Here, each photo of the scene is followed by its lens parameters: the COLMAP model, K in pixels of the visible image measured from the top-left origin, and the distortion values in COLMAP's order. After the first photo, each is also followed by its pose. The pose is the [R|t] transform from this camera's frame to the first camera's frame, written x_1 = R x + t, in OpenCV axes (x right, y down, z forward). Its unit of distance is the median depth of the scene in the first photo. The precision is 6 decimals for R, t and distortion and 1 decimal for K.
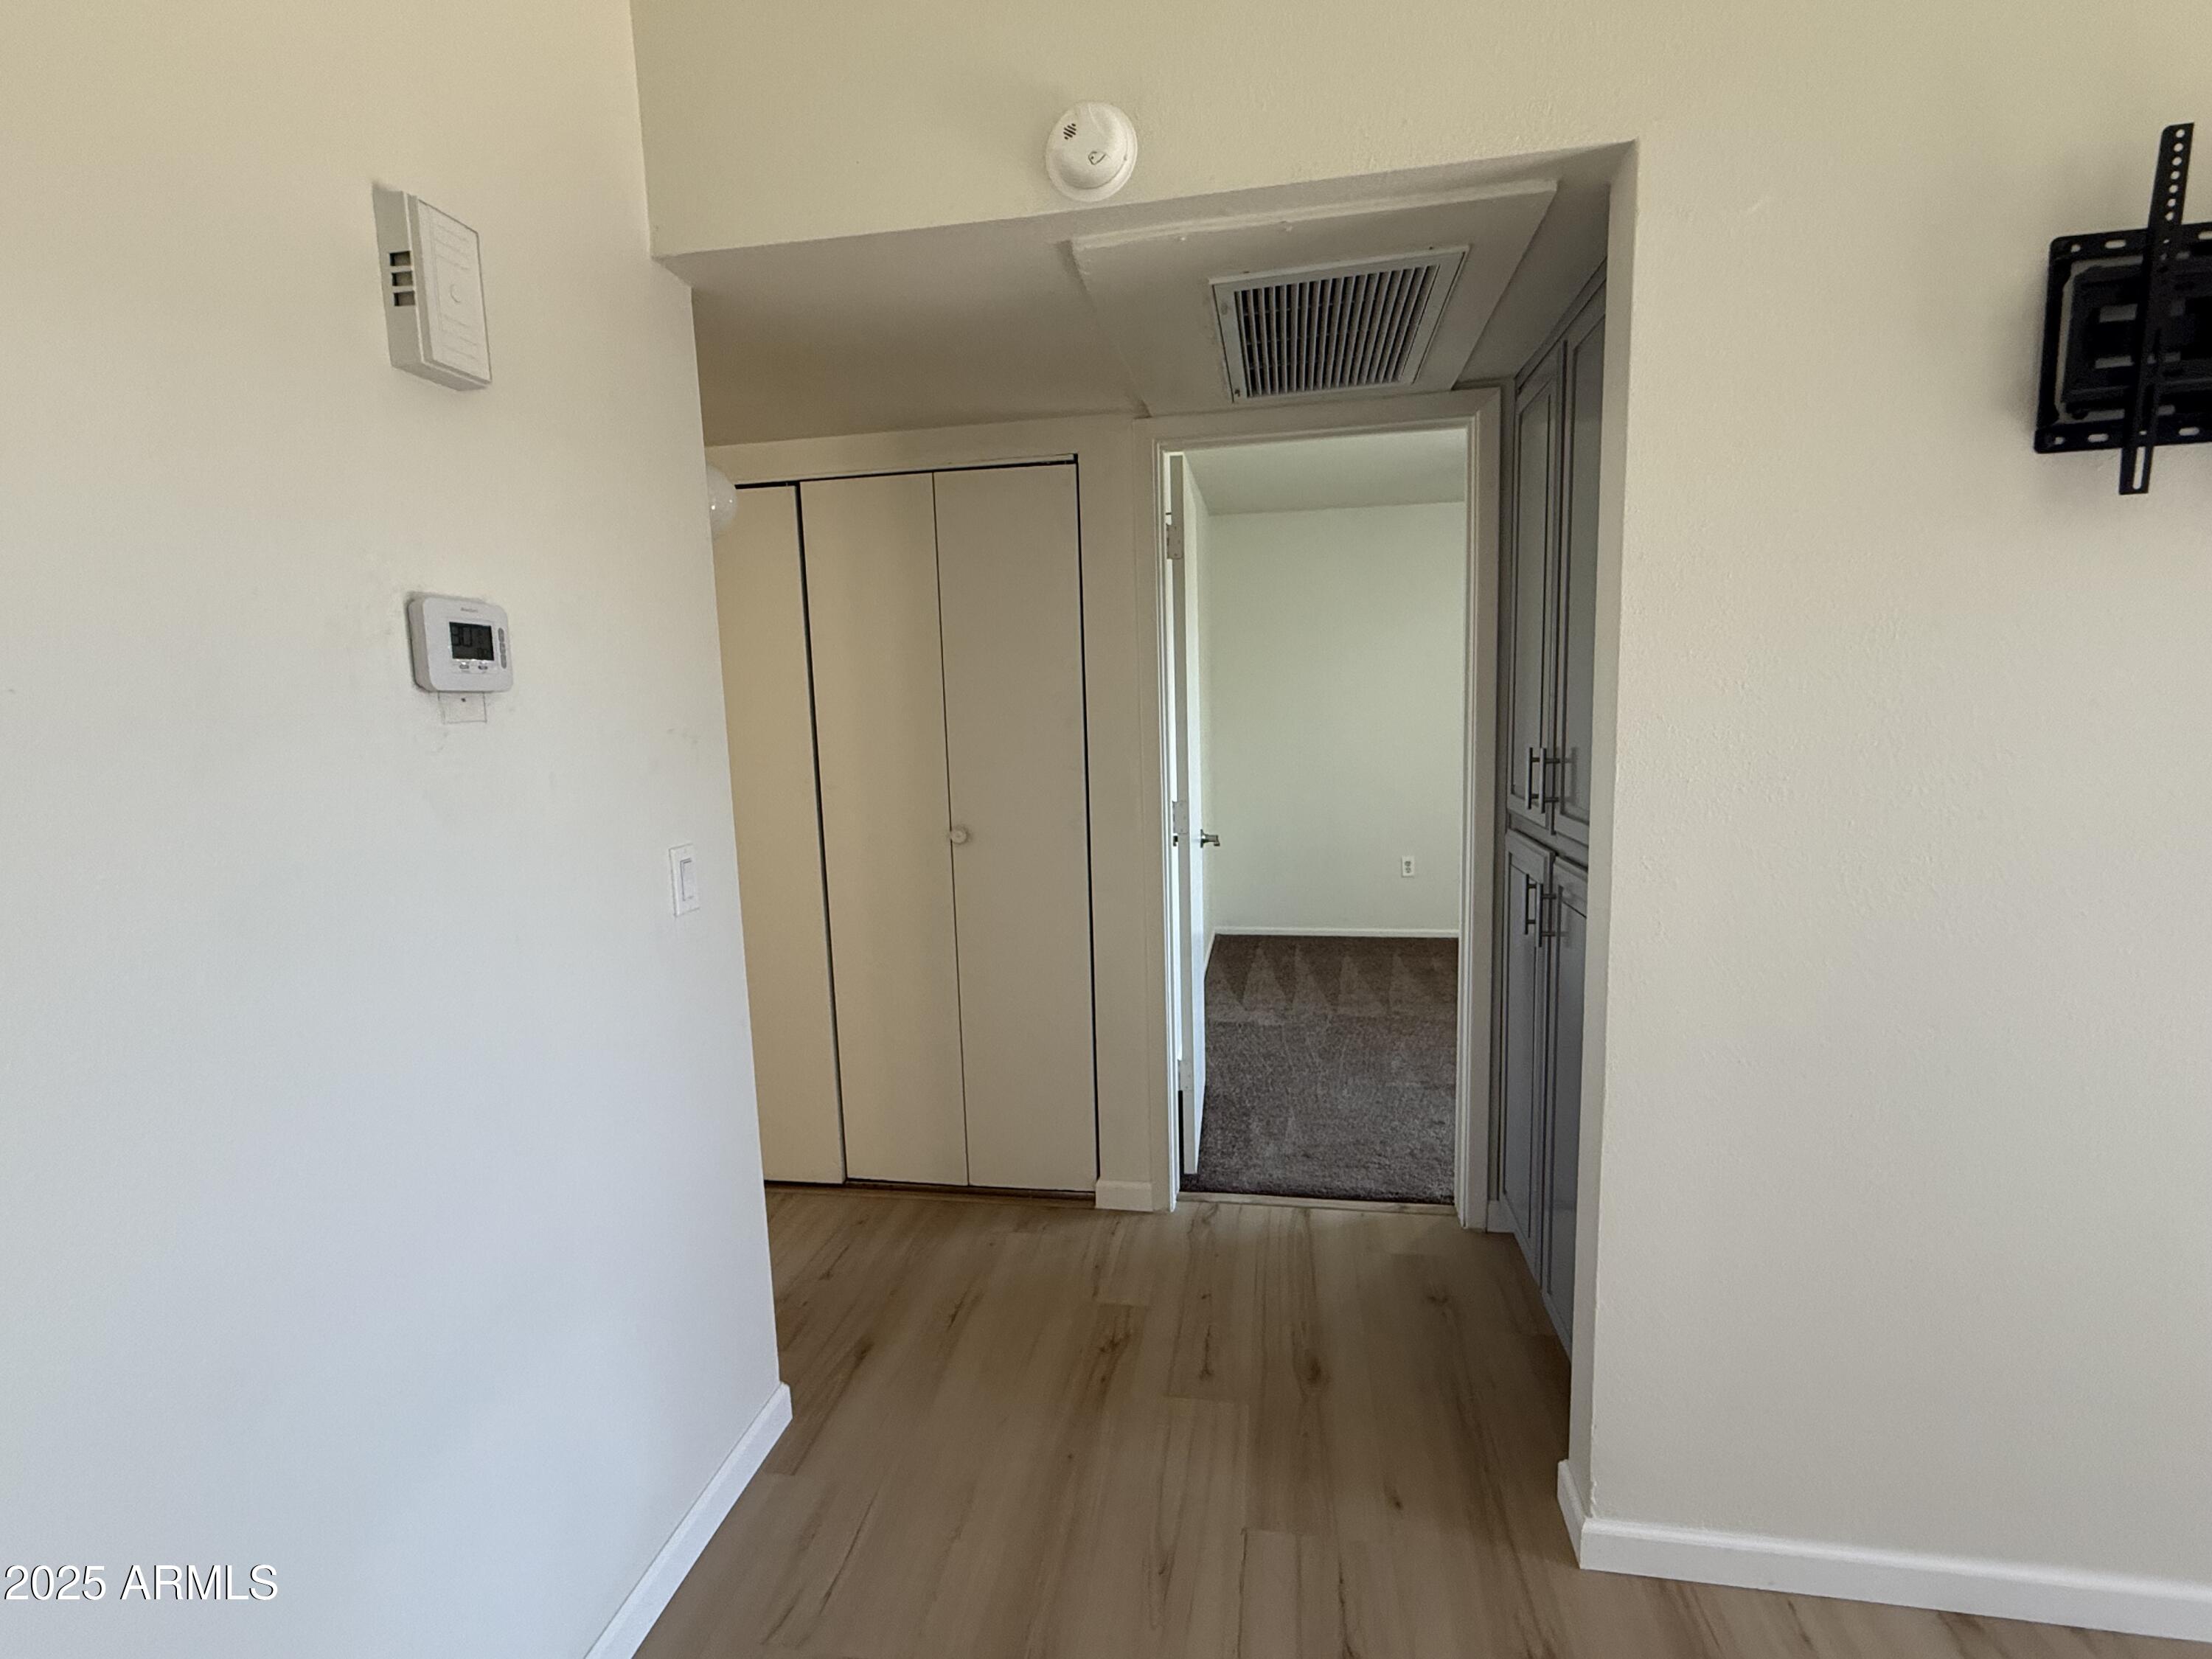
lens RADIAL K [[1033.6, 0, 1109.1], [0, 1033.6, 831.9], [0, 0, 1]] dist [0.000116, -0.008211]
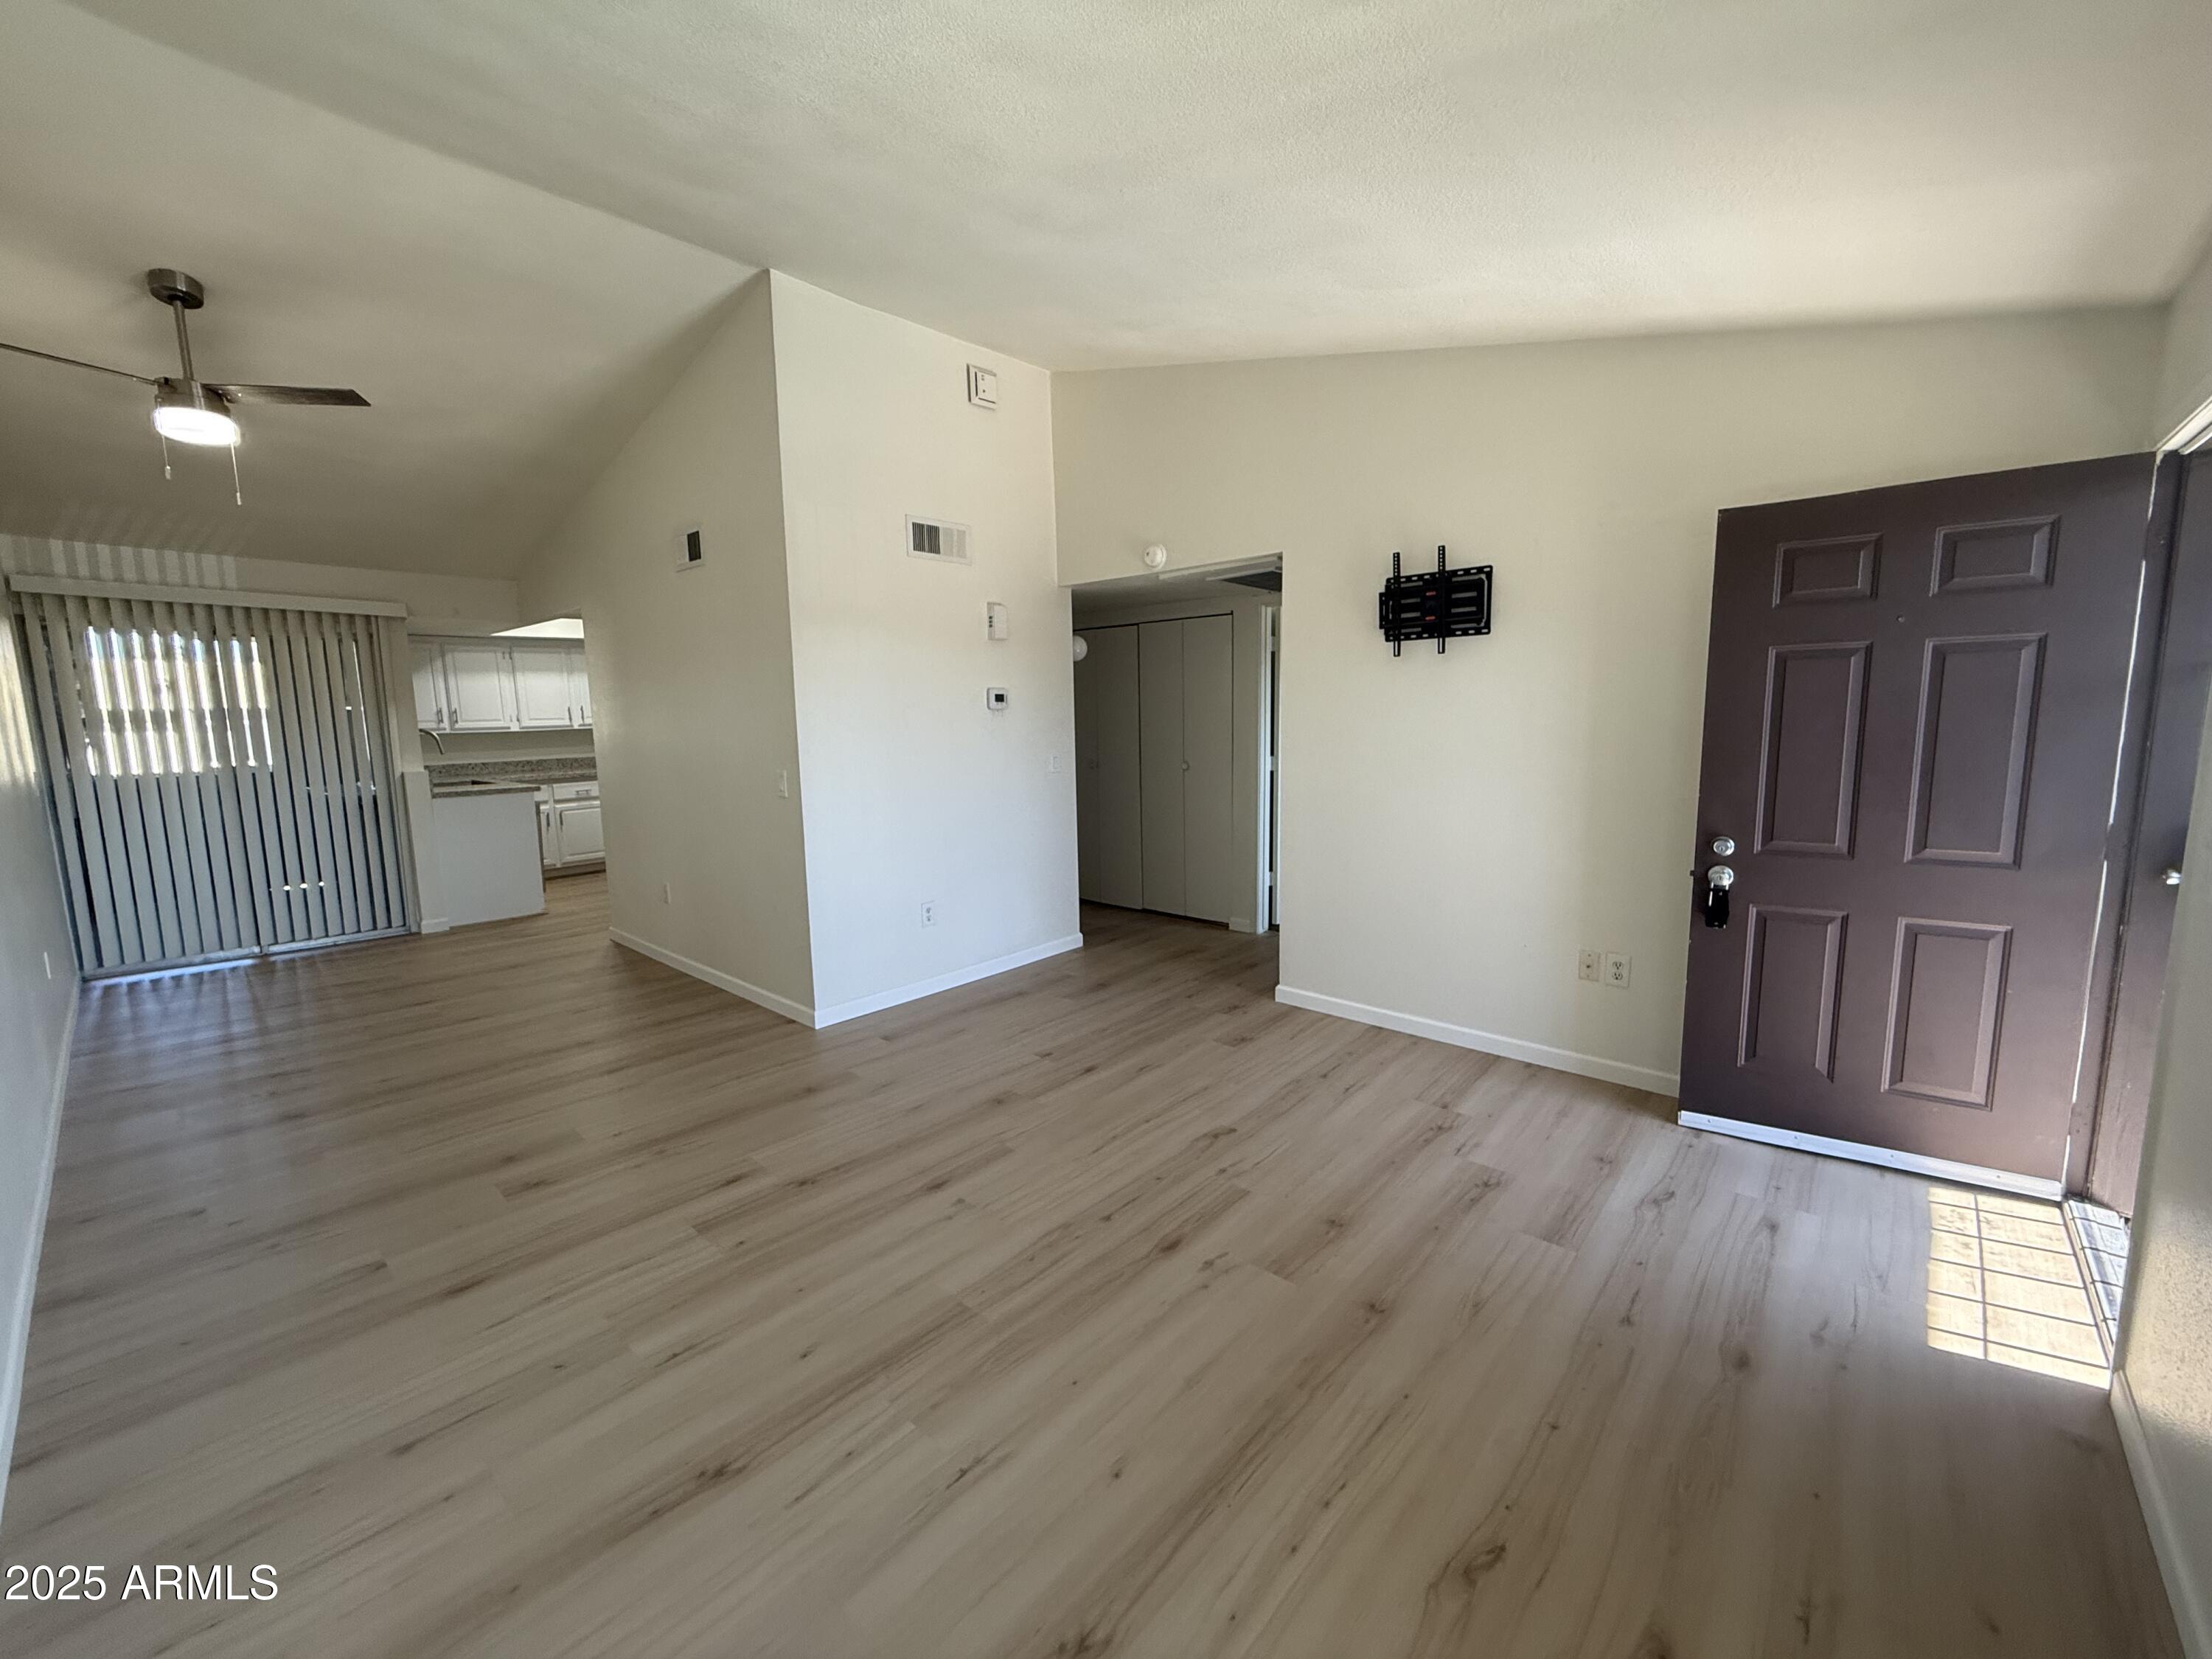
lens RADIAL K [[892.9, 0, 1102.3], [0, 892.9, 826.7], [0, 0, 1]] dist [-0.000315, -0.000245]
pose [[0.846837, 0.082979, -0.525340, 0.868136], [-0.079462, 0.996407, 0.029295, 0.105489], [0.525883, 0.016936, 0.850388, -0.966620]]
